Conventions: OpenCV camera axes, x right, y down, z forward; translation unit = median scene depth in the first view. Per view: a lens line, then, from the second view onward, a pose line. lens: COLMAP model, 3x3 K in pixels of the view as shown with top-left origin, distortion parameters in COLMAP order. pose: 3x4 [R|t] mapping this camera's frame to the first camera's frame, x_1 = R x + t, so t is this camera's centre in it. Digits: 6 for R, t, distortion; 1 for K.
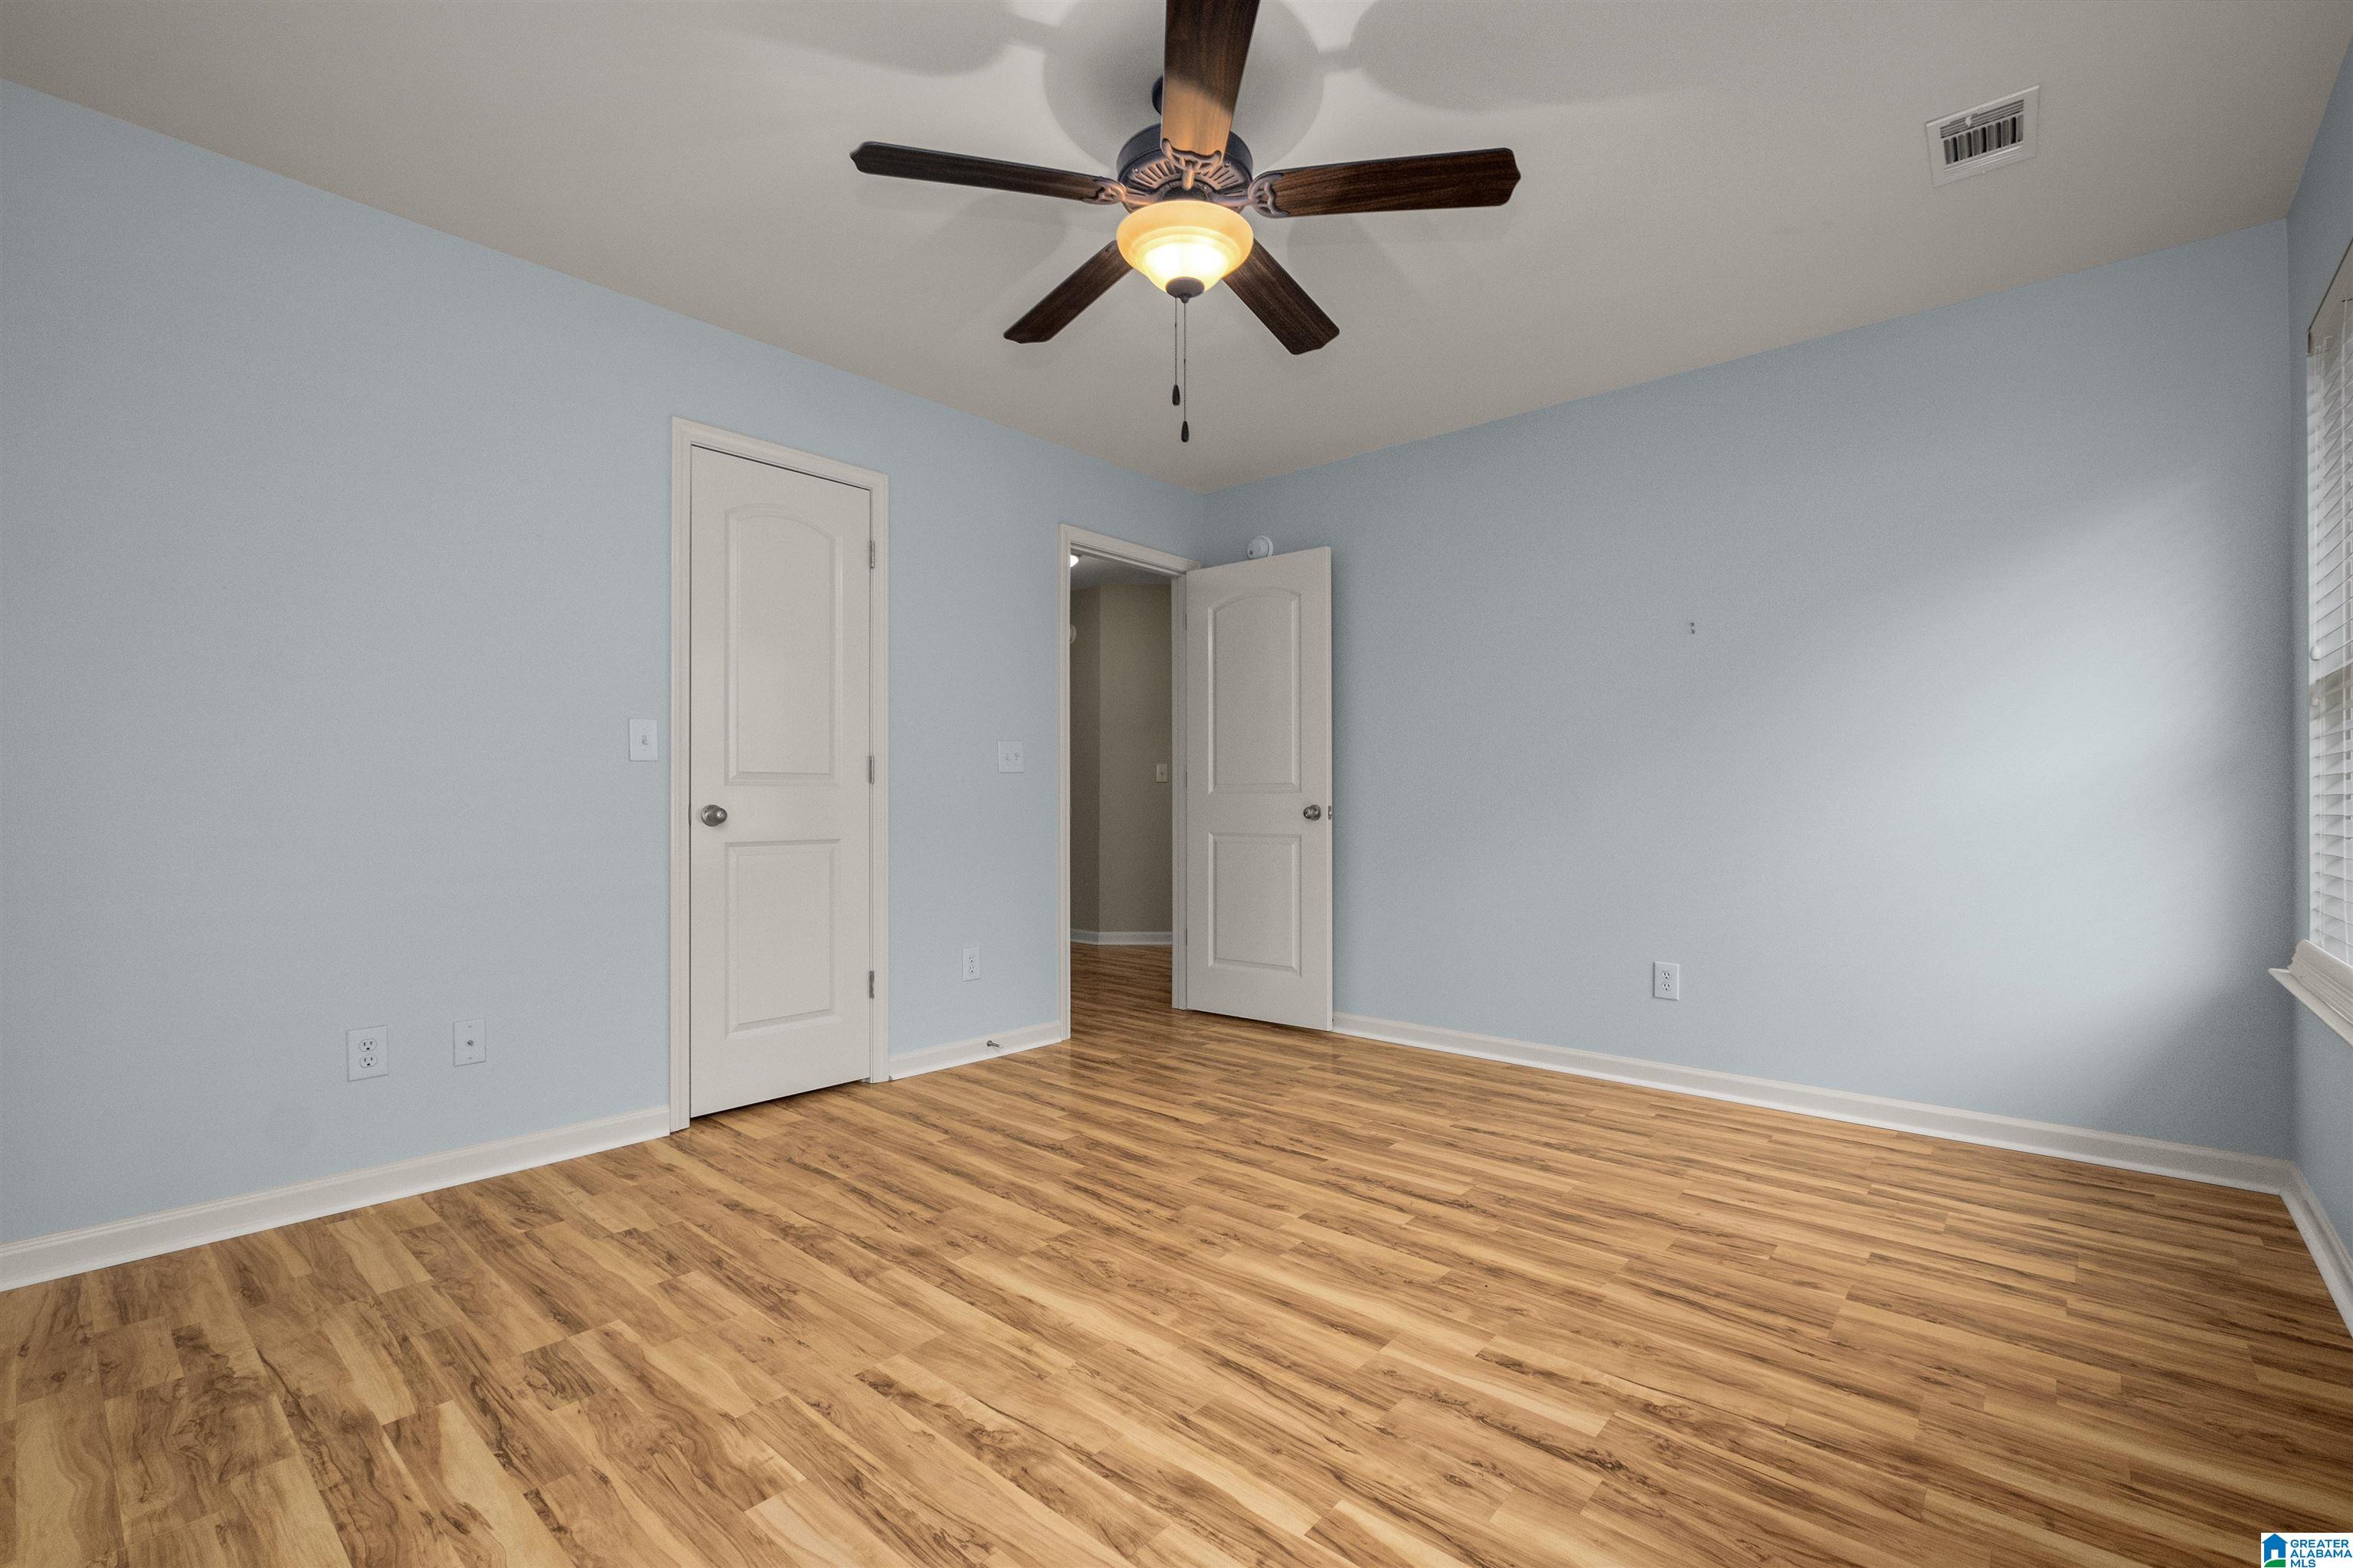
lens RADIAL K [[1021.6, 0, 1184.8], [0, 1021.6, 787.8], [0, 0, 1]] dist [-0.001096, 0.000341]
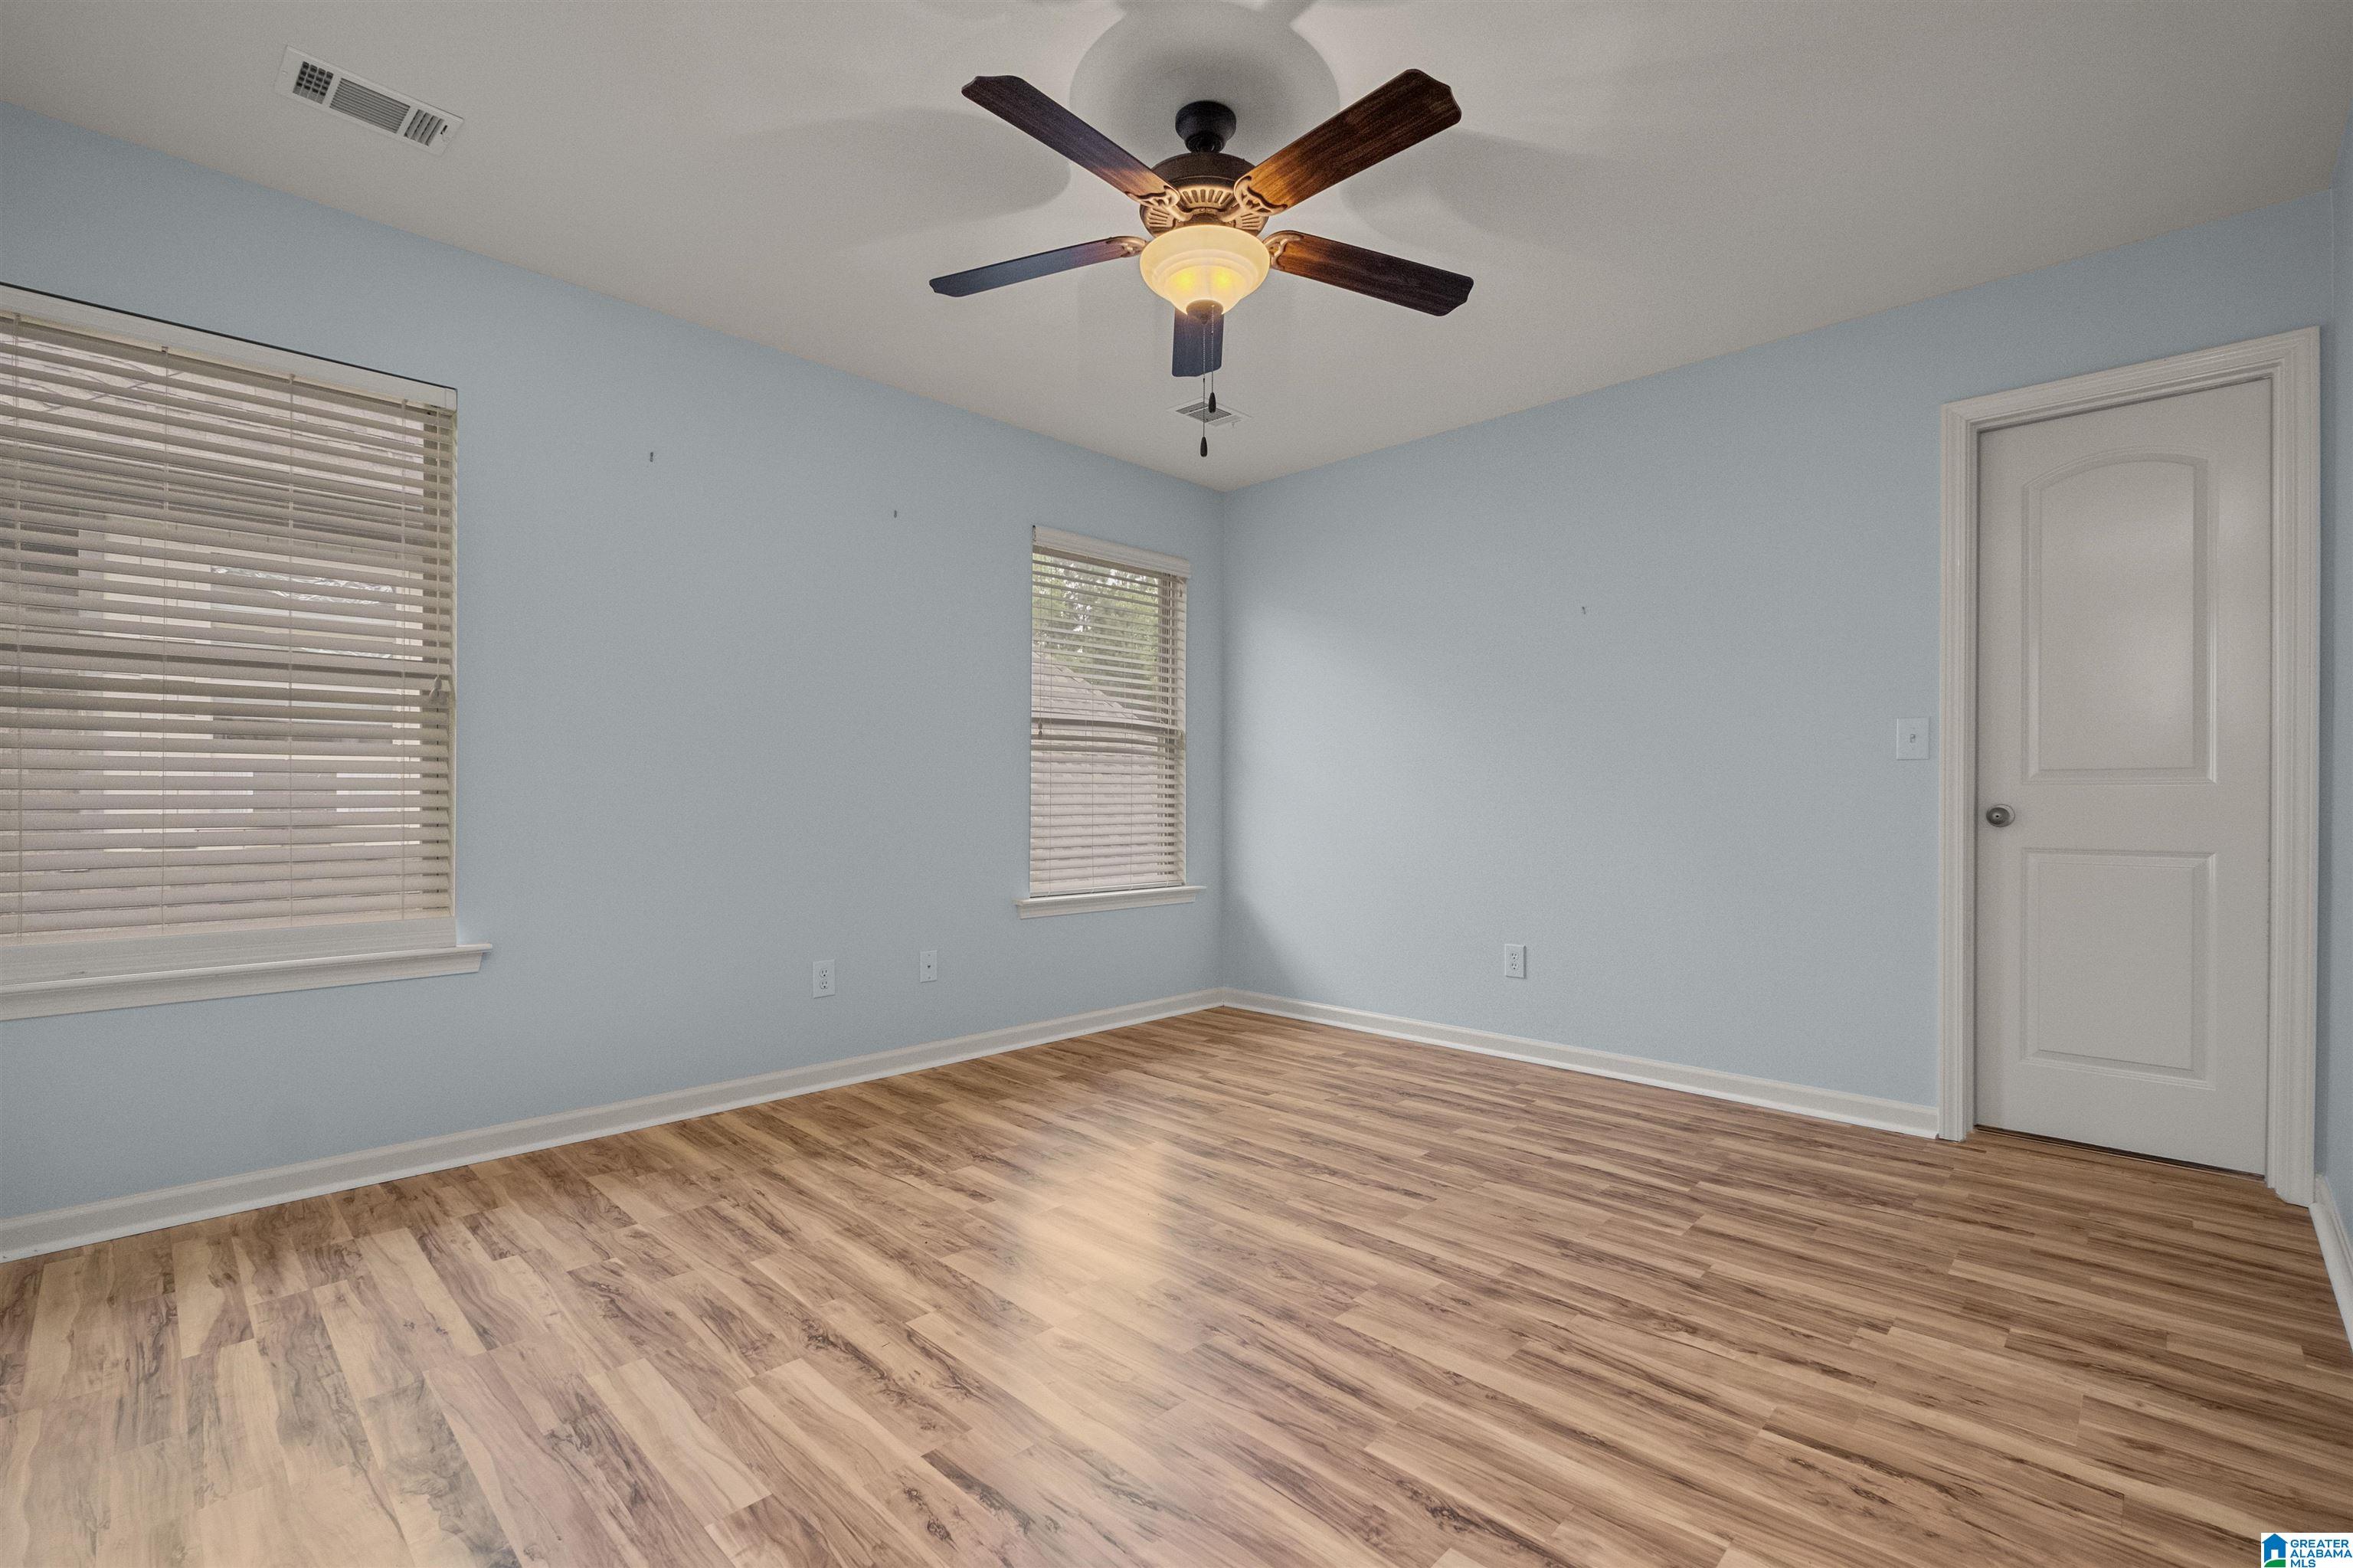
lens RADIAL K [[1021.6, 0, 1184.8], [0, 1021.6, 787.8], [0, 0, 1]] dist [-0.001096, 0.000341]
pose [[-0.998566, -0.001619, 0.053517, -0.036823], [-0.002898, 0.999712, -0.023834, 0.027234], [-0.053463, -0.023955, -0.998282, 2.027659]]
